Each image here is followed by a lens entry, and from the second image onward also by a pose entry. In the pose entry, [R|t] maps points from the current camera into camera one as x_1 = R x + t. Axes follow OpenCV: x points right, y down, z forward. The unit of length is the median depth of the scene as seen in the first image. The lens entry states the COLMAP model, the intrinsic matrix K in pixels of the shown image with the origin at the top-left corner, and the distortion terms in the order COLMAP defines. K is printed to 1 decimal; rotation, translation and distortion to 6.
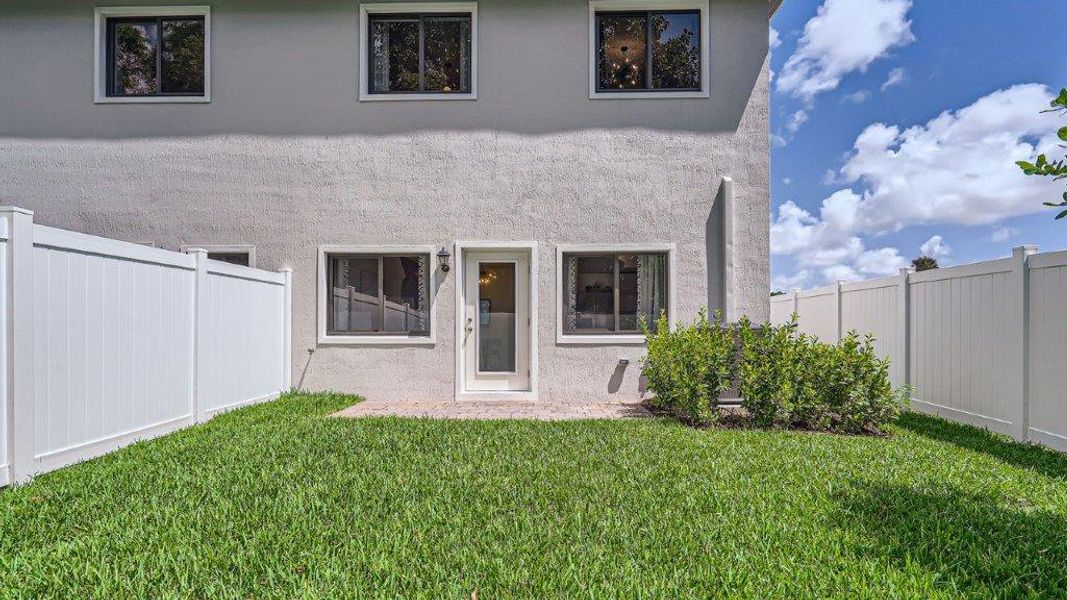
lens RADIAL K [[487.7, 0, 534.6], [0, 487.7, 317.0], [0, 0, 1]] dist [-0.002584, -0.000399]
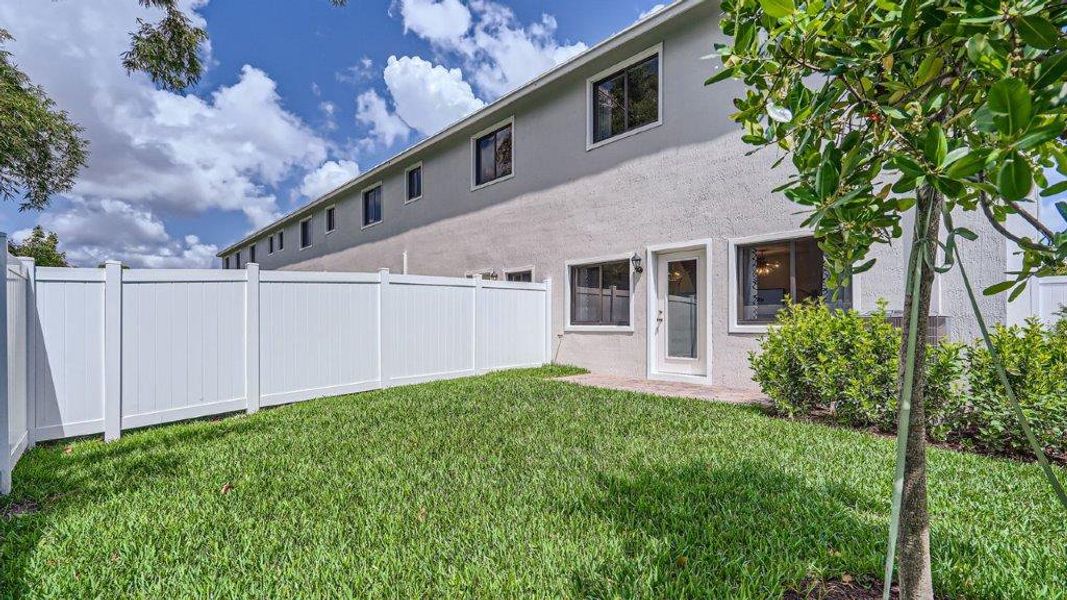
lens RADIAL K [[487.7, 0, 534.6], [0, 487.7, 317.0], [0, 0, 1]] dist [-0.002584, -0.000399]
pose [[0.683841, -0.013824, -0.729500, 0.523102], [0.022433, 0.999746, 0.002084, 0.009391], [0.729286, -0.017790, 0.683978, -0.031112]]
